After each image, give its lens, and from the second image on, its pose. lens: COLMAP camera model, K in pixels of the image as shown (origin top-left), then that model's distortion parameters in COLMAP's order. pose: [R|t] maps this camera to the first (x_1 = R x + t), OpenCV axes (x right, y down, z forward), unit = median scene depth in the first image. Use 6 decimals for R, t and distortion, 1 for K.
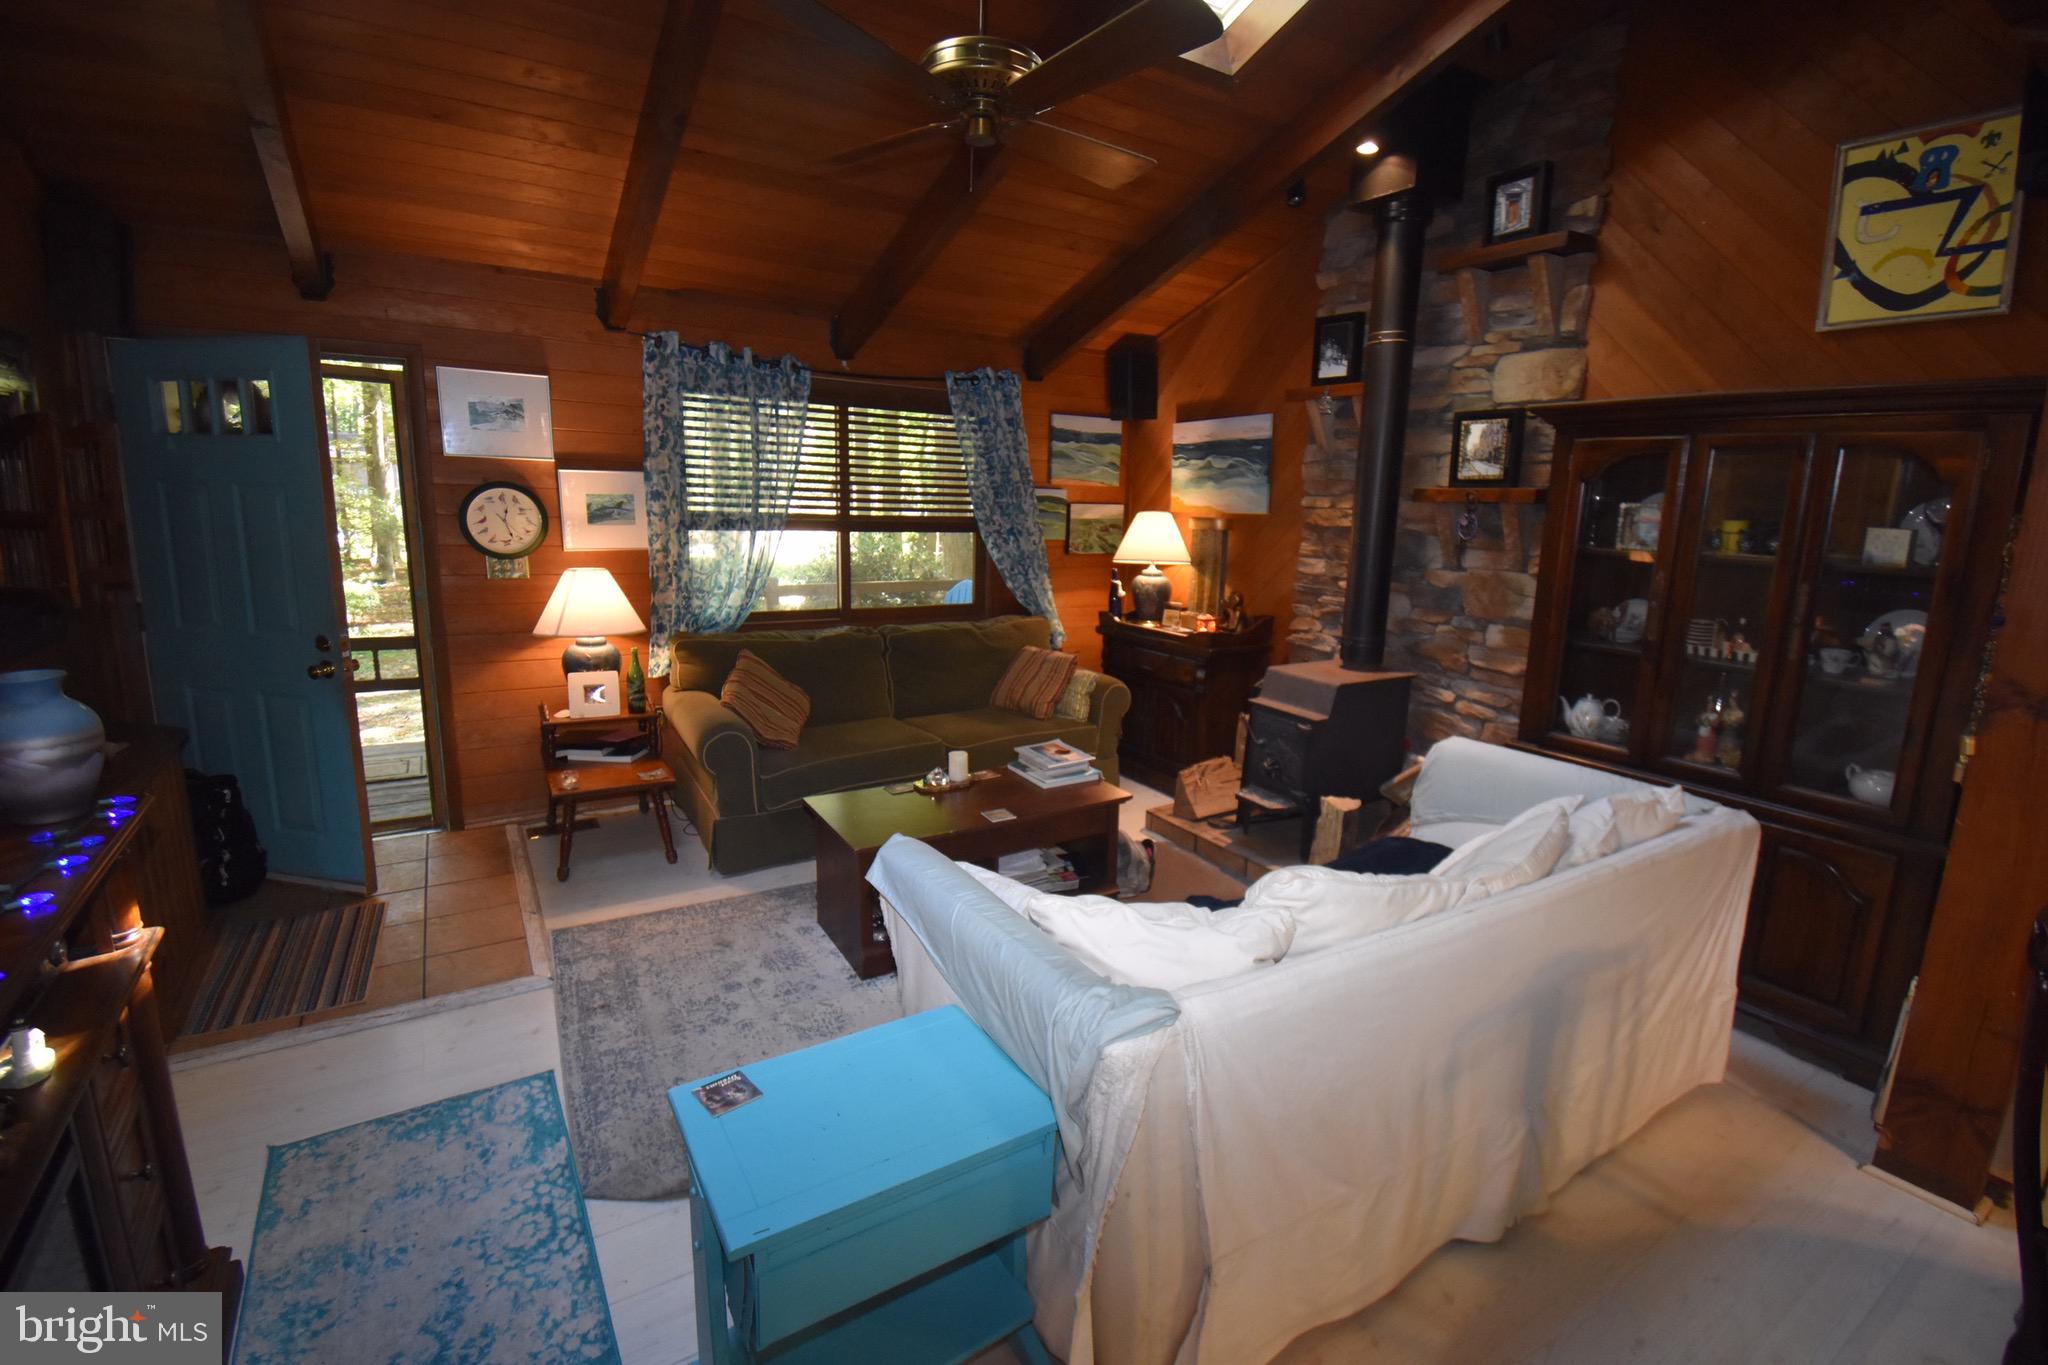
lens RADIAL K [[903.6, 0, 1034.7], [0, 903.6, 673.4], [0, 0, 1]] dist [0.008119, -0.017009]
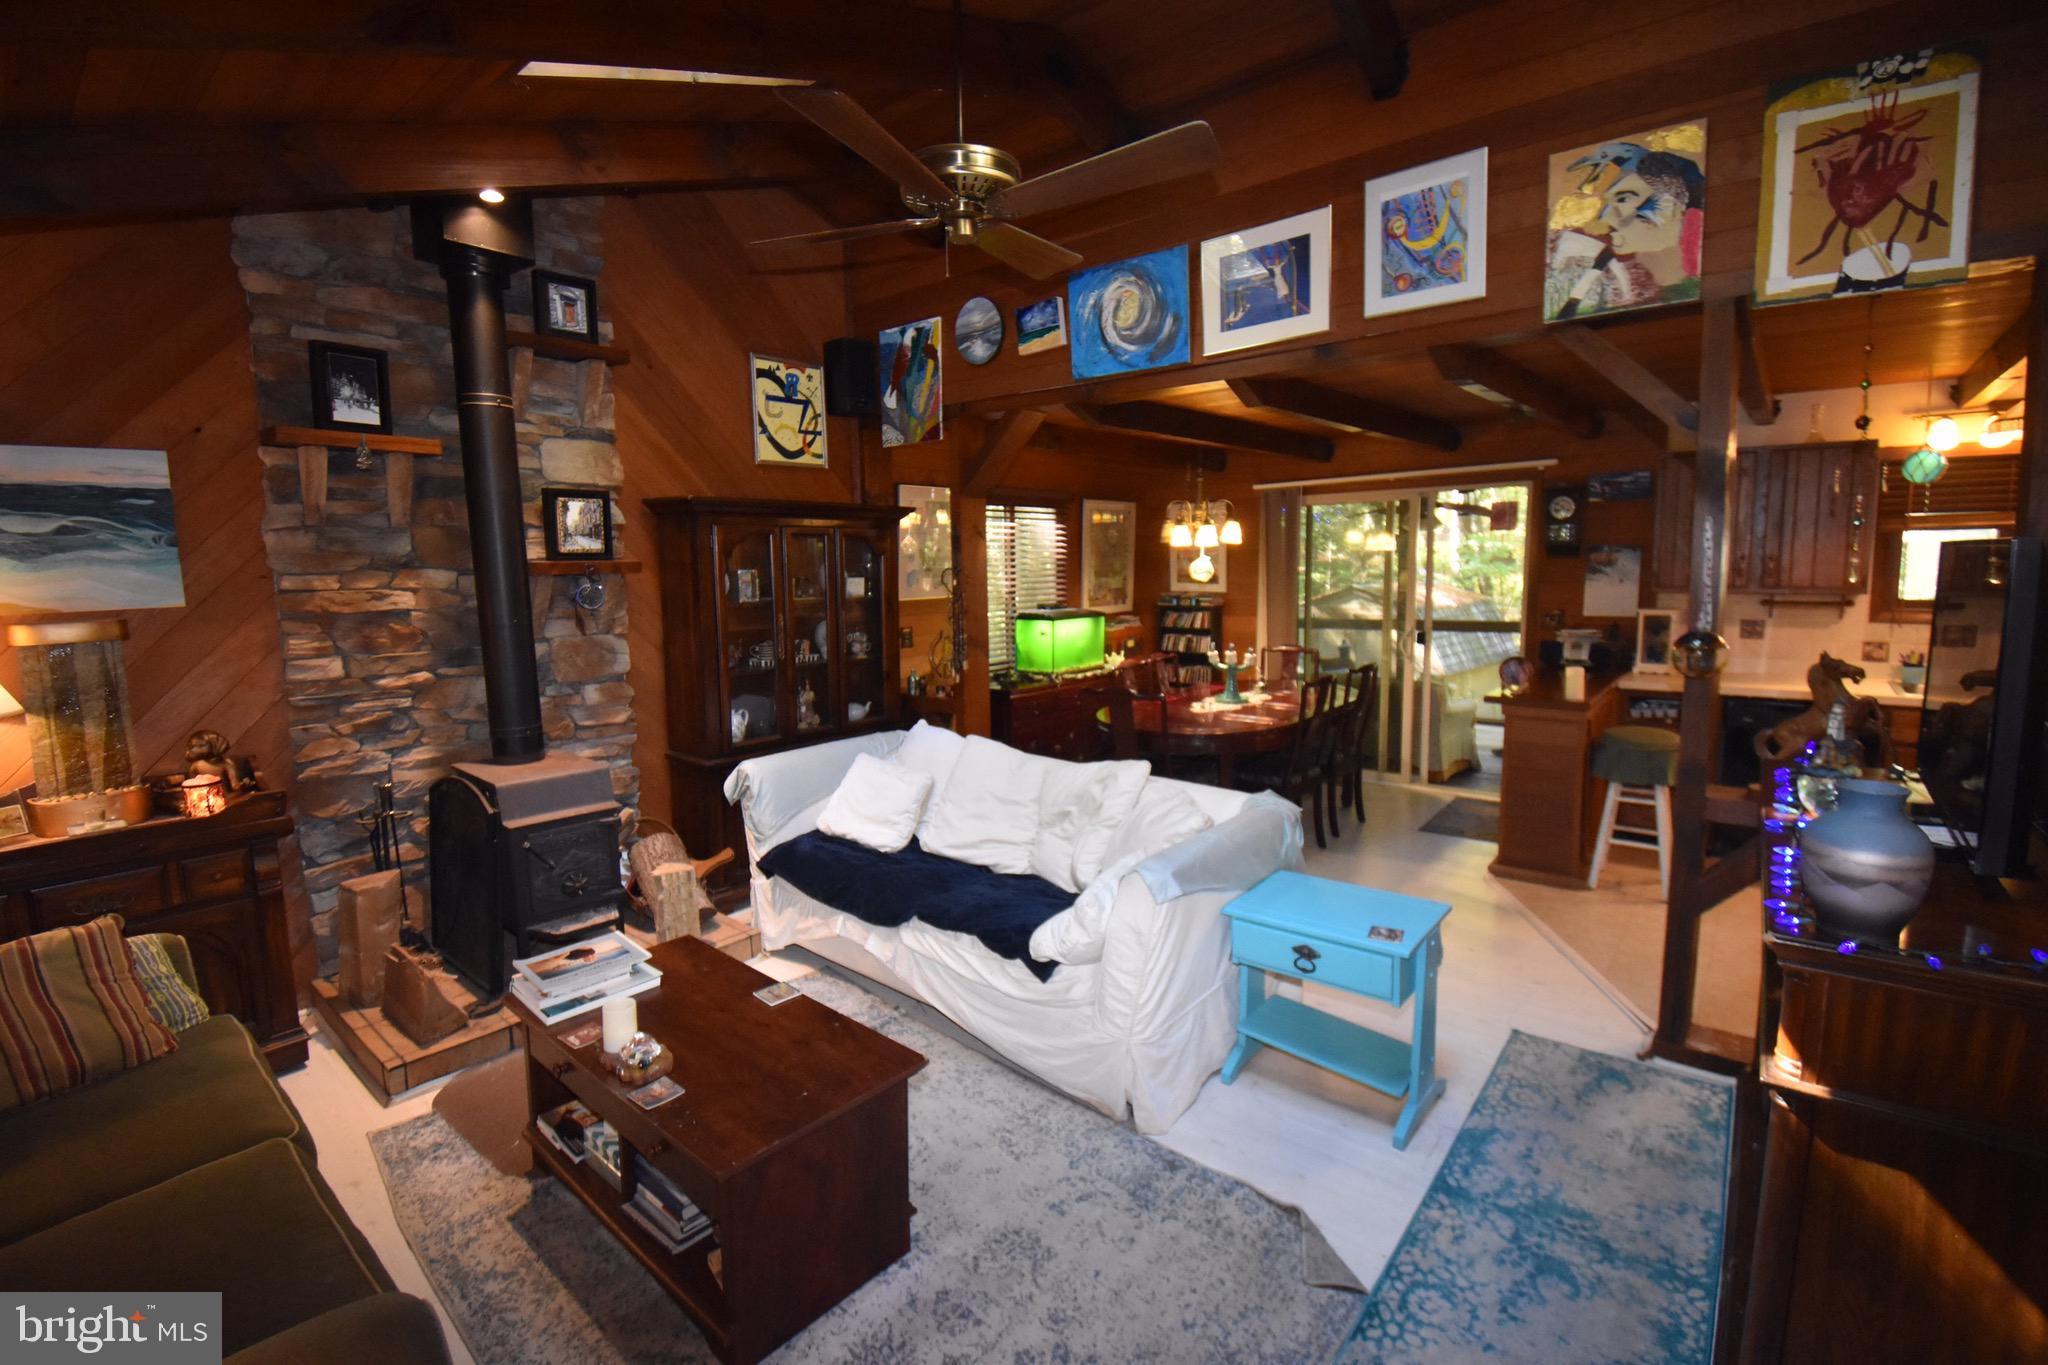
lens RADIAL K [[903.6, 0, 1029.5], [0, 903.6, 671.3], [0, 0, 1]] dist [0.008119, -0.017009]
pose [[-0.301725, -0.134080, 0.943920, -0.671343], [0.189813, 0.961794, 0.197292, -0.183332], [-0.934309, 0.238696, -0.264747, 0.792616]]
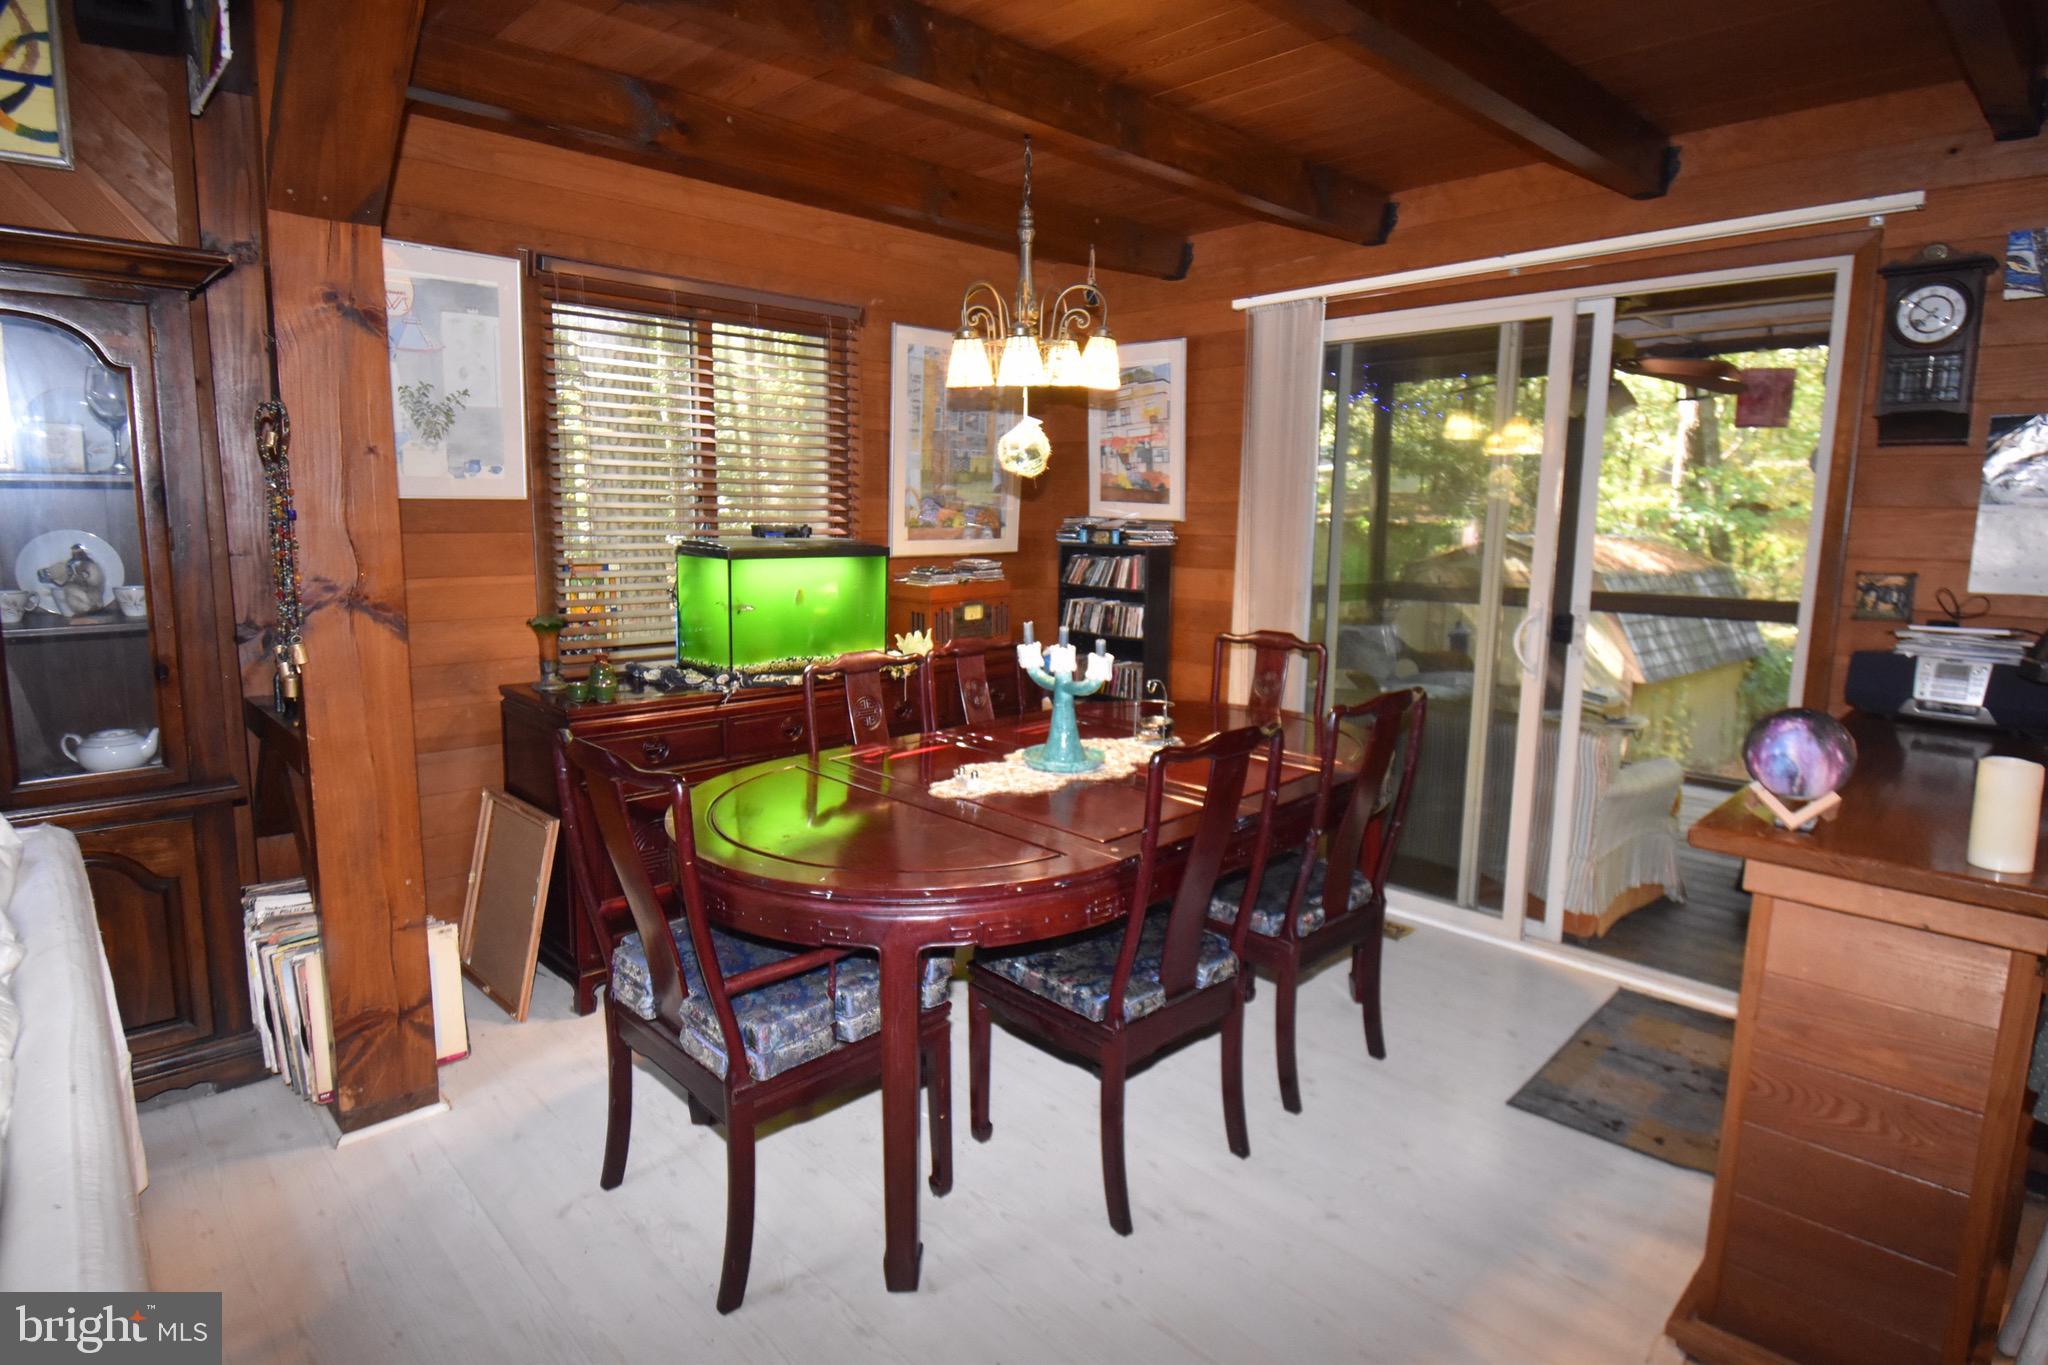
lens RADIAL K [[1094.8, 0, 1028.1], [0, 1094.8, 672.0], [0, 0, 1]] dist [-0.010014, -0.006246]
pose [[-0.203601, -0.175984, 0.963108, -0.100989], [0.166416, 0.963177, 0.211177, -0.007875], [-0.964807, 0.203272, -0.166818, 0.251157]]
